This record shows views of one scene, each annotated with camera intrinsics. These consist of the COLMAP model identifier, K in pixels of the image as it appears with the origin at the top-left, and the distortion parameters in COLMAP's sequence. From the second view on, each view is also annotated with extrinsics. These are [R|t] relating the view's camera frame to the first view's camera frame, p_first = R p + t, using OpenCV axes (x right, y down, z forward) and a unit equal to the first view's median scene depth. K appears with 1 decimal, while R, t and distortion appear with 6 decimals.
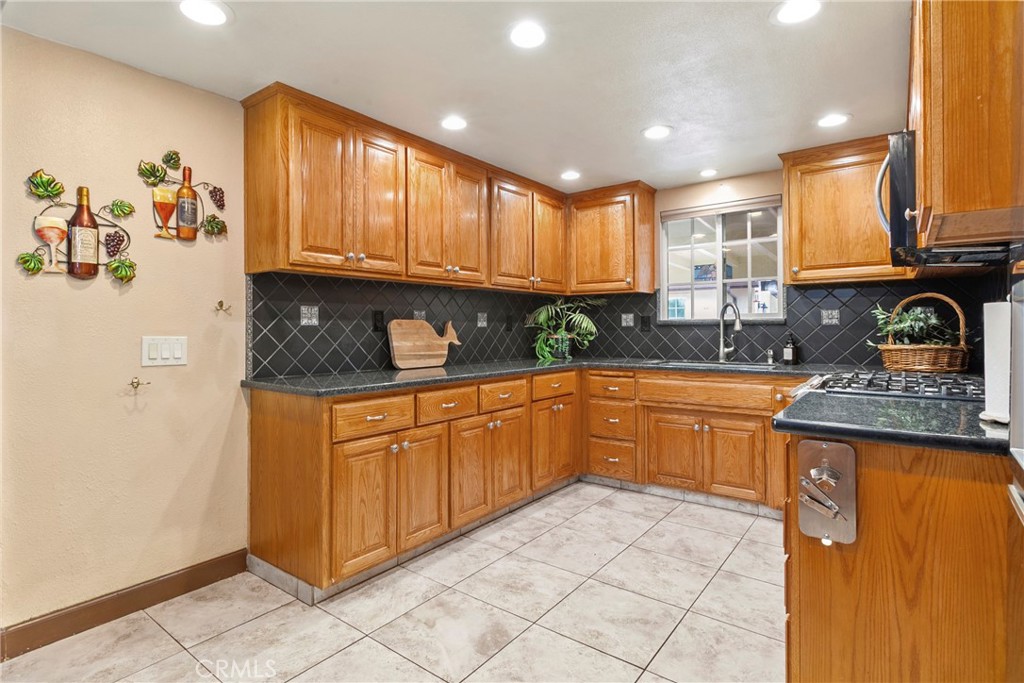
lens RADIAL K [[515.3, 0, 508.3], [0, 515.3, 330.6], [0, 0, 1]] dist [-0.000523, -0.000195]
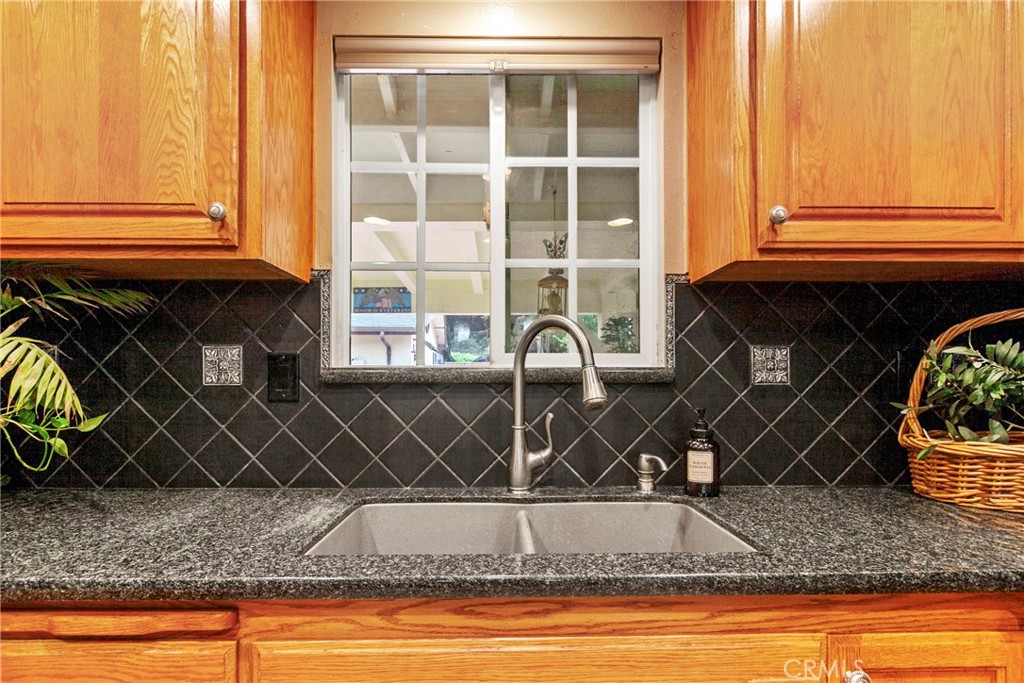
lens RADIAL K [[590.2, 0, 515.6], [0, 590.2, 379.2], [0, 0, 1]] dist [-0.001900, -0.000279]
pose [[0.796652, 0.008884, 0.604373, 0.172334], [-0.002453, 0.999931, -0.011466, -0.009256], [-0.604434, 0.007652, 0.796619, 0.667723]]
